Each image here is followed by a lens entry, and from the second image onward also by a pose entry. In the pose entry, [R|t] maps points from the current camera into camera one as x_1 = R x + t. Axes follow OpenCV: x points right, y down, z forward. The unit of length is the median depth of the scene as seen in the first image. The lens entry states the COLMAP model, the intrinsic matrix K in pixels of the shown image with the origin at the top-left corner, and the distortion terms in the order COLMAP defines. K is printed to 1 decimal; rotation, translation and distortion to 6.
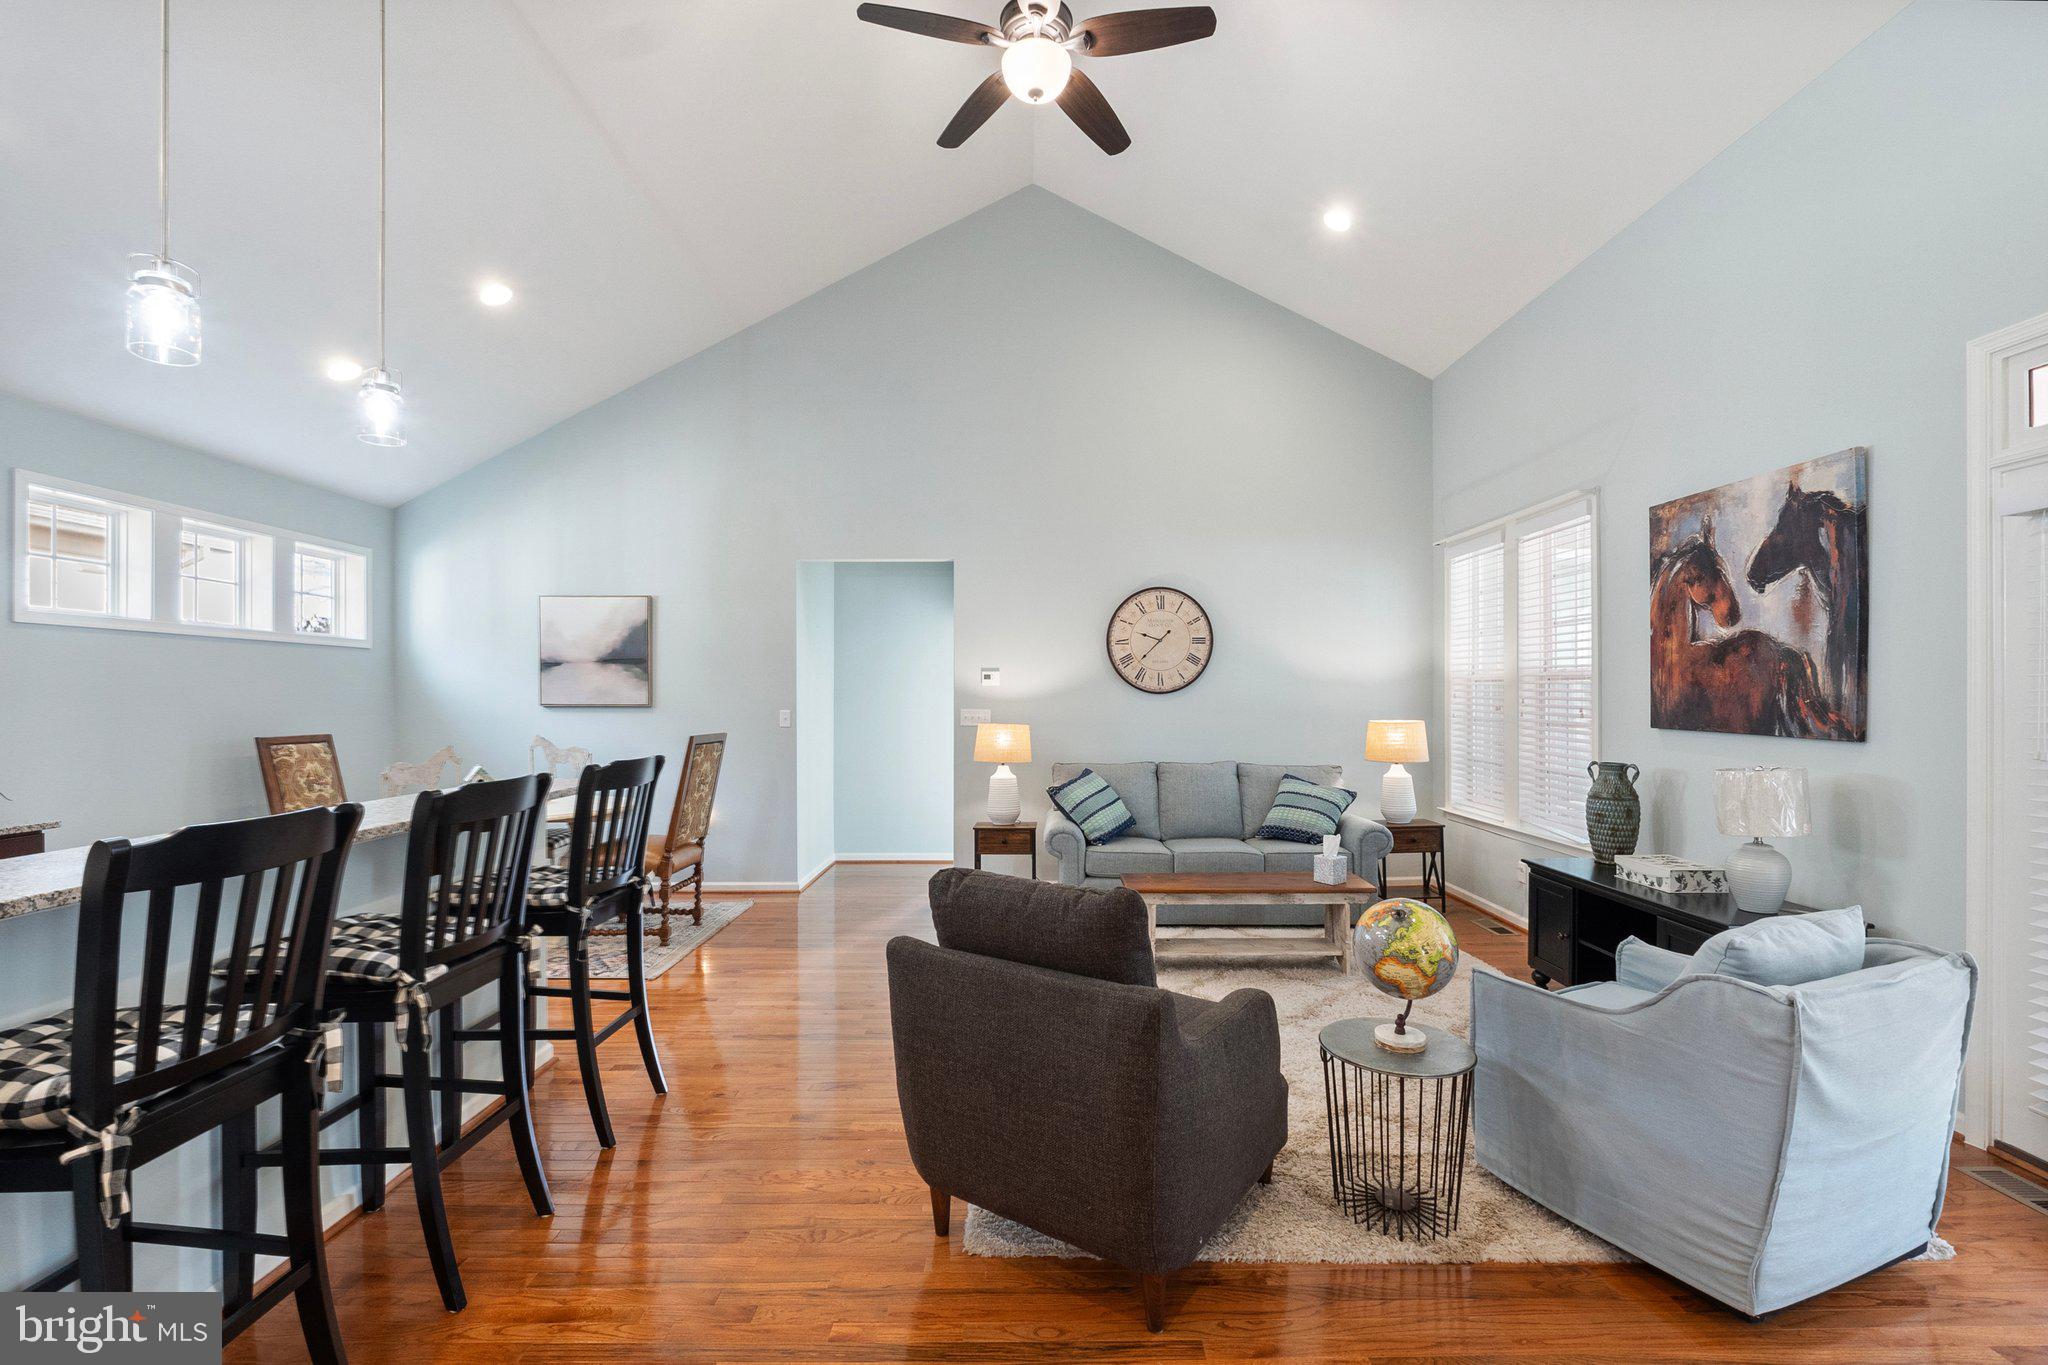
lens RADIAL K [[874.3, 0, 1029.0], [0, 874.3, 704.8], [0, 0, 1]] dist [-0.007325, -0.000213]
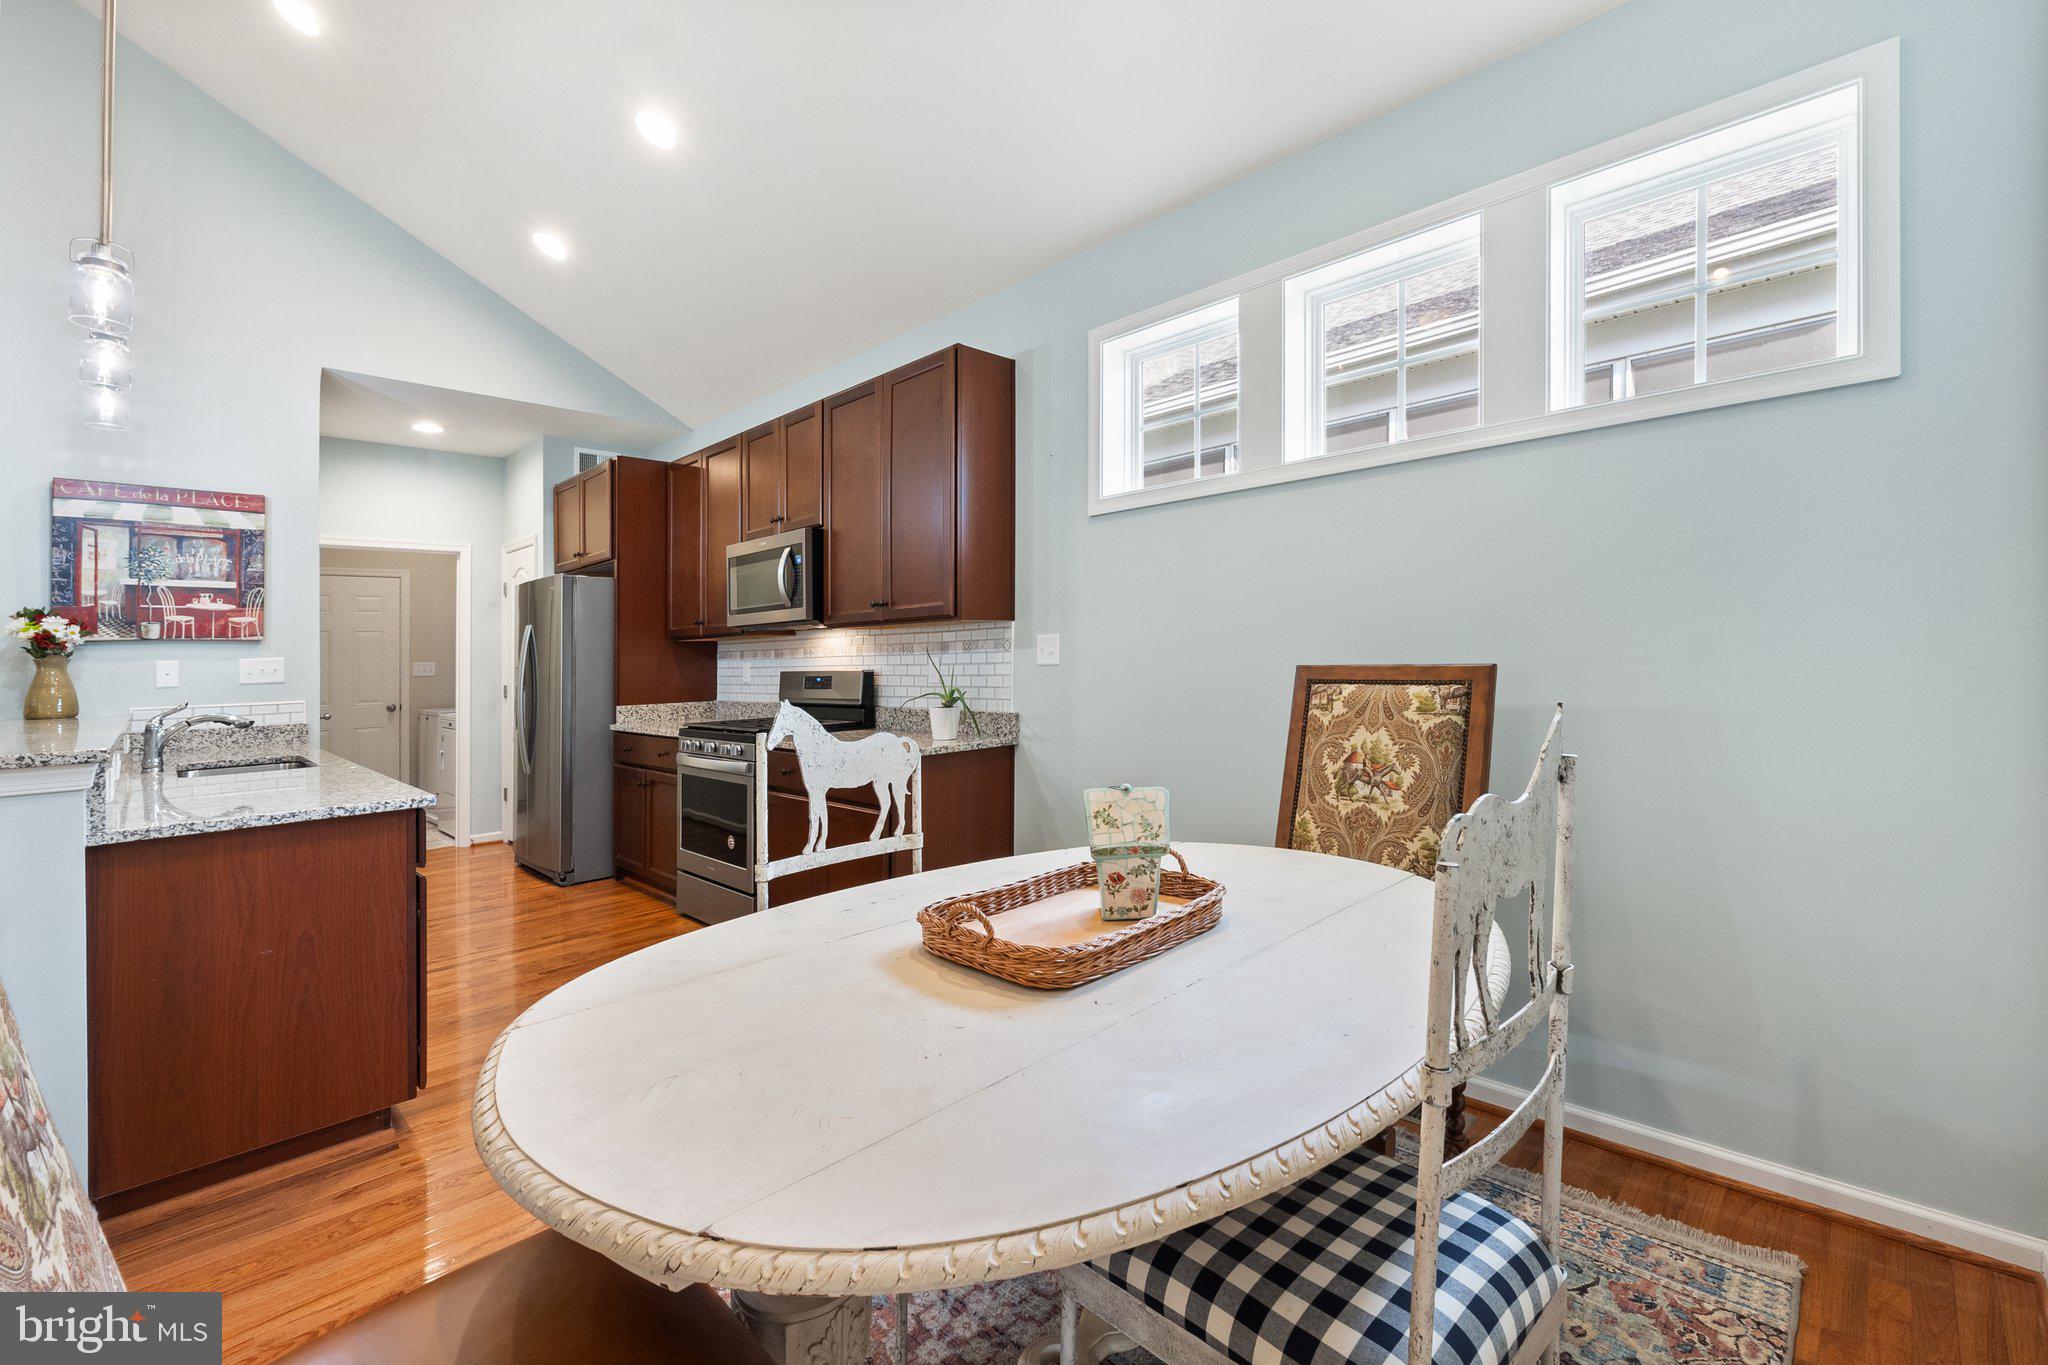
lens RADIAL K [[887.0, 0, 1014.1], [0, 887.0, 629.4], [0, 0, 1]] dist [-0.001386, -0.000294]
pose [[-0.714652, 0.000972, -0.699480, -0.509410], [0.023377, 0.999474, -0.022495, 0.029906], [0.699090, -0.032428, -0.714298, 1.509163]]
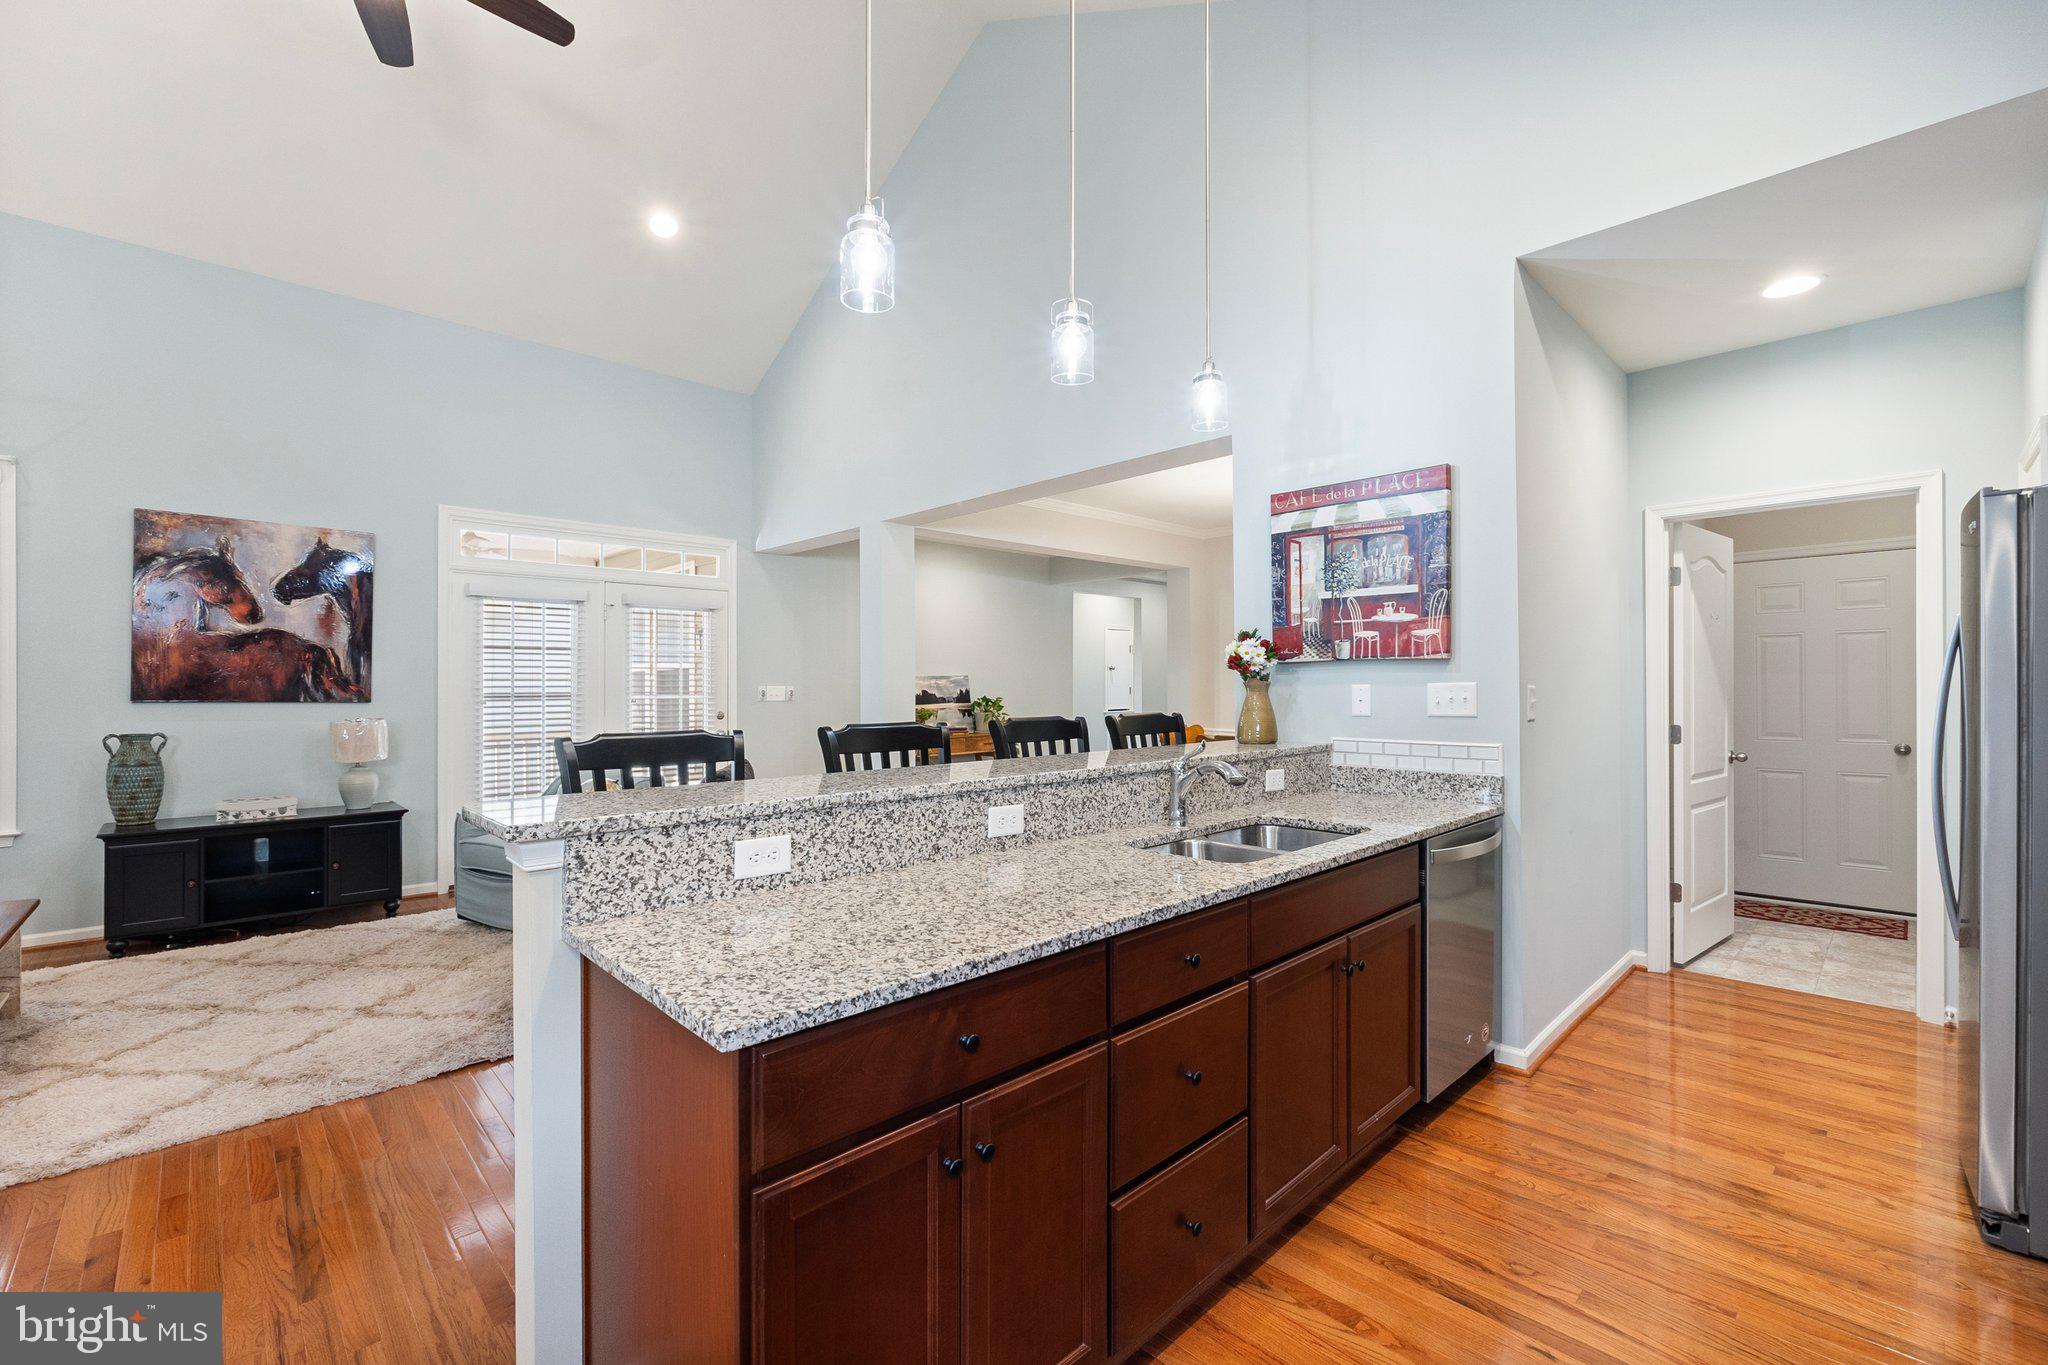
lens RADIAL K [[864.2, 0, 1024.0], [0, 864.2, 682.5], [0, 0, 1]] dist [-0.001002, -0.000348]
pose [[-0.687561, 0.009570, 0.726063, -0.904131], [0.011162, 0.999934, -0.002610, 0.017063], [-0.726041, 0.006309, -0.687623, 0.932619]]
